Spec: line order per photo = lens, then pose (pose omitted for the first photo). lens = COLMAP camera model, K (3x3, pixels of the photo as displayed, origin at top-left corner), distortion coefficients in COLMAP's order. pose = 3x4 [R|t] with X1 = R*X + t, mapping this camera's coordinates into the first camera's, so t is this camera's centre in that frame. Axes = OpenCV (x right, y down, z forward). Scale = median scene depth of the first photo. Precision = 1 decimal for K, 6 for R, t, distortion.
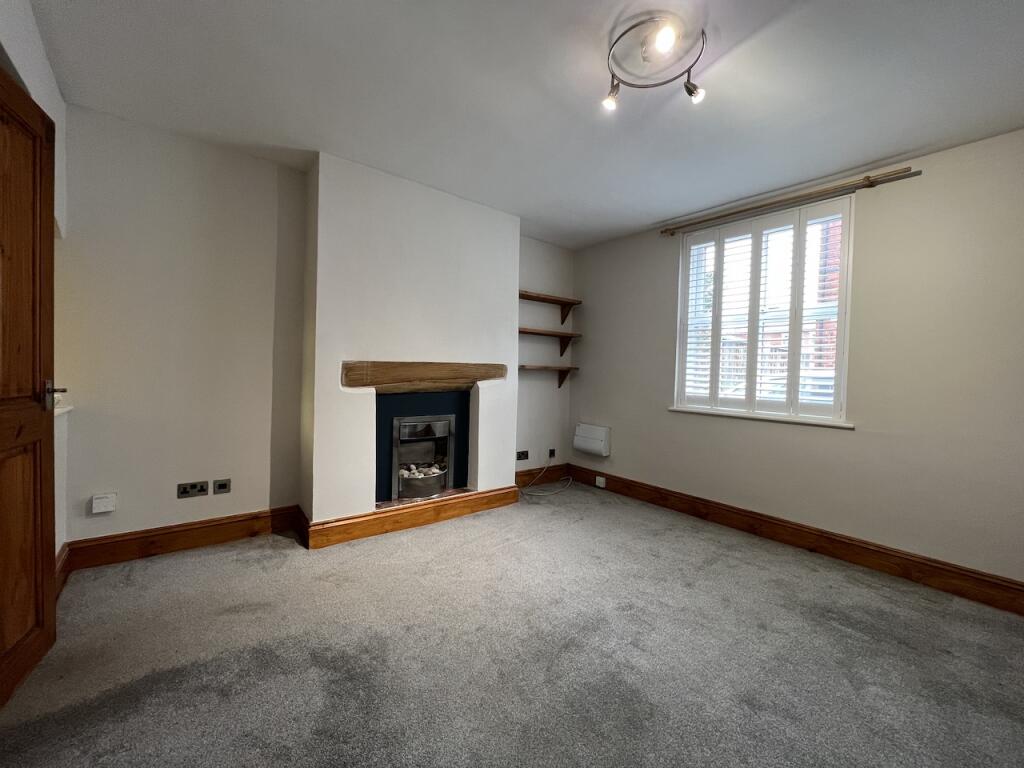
lens RADIAL K [[414.7, 0, 513.1], [0, 414.7, 382.3], [0, 0, 1]] dist [0.003452, 0.000424]
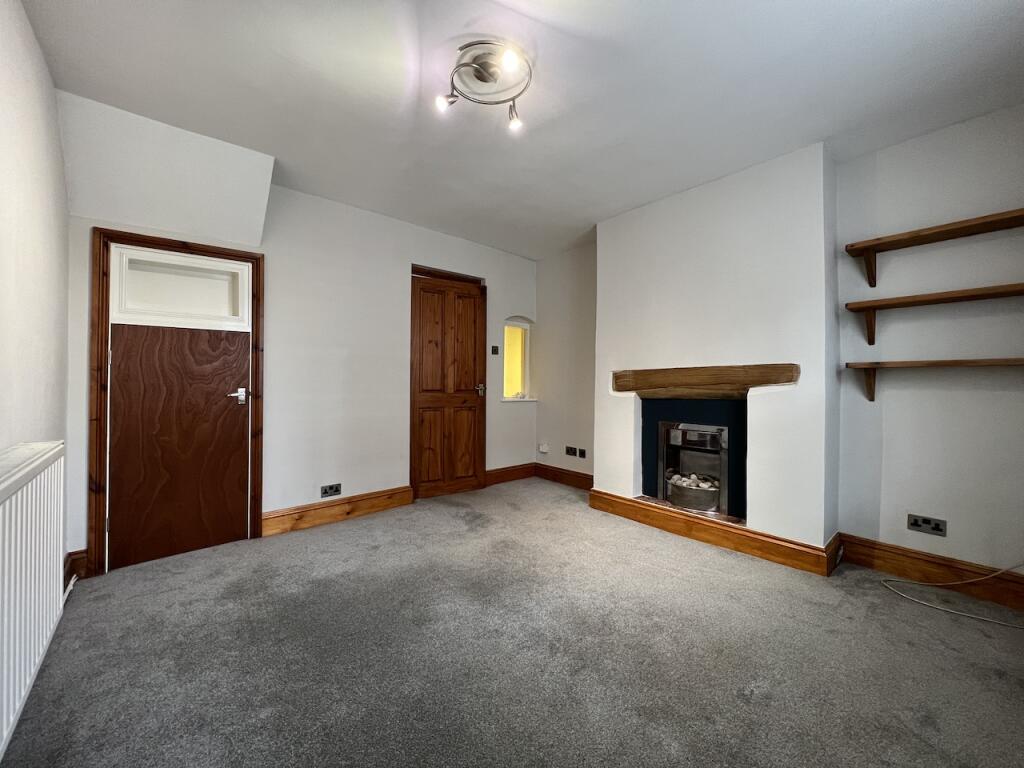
lens RADIAL K [[414.7, 0, 512.9], [0, 414.7, 382.6], [0, 0, 1]] dist [0.003452, 0.000424]
pose [[0.024671, -0.027738, -0.999311, 0.775808], [-0.028609, 0.999186, -0.028441, 0.026237], [0.999286, 0.029291, 0.023857, 0.587696]]
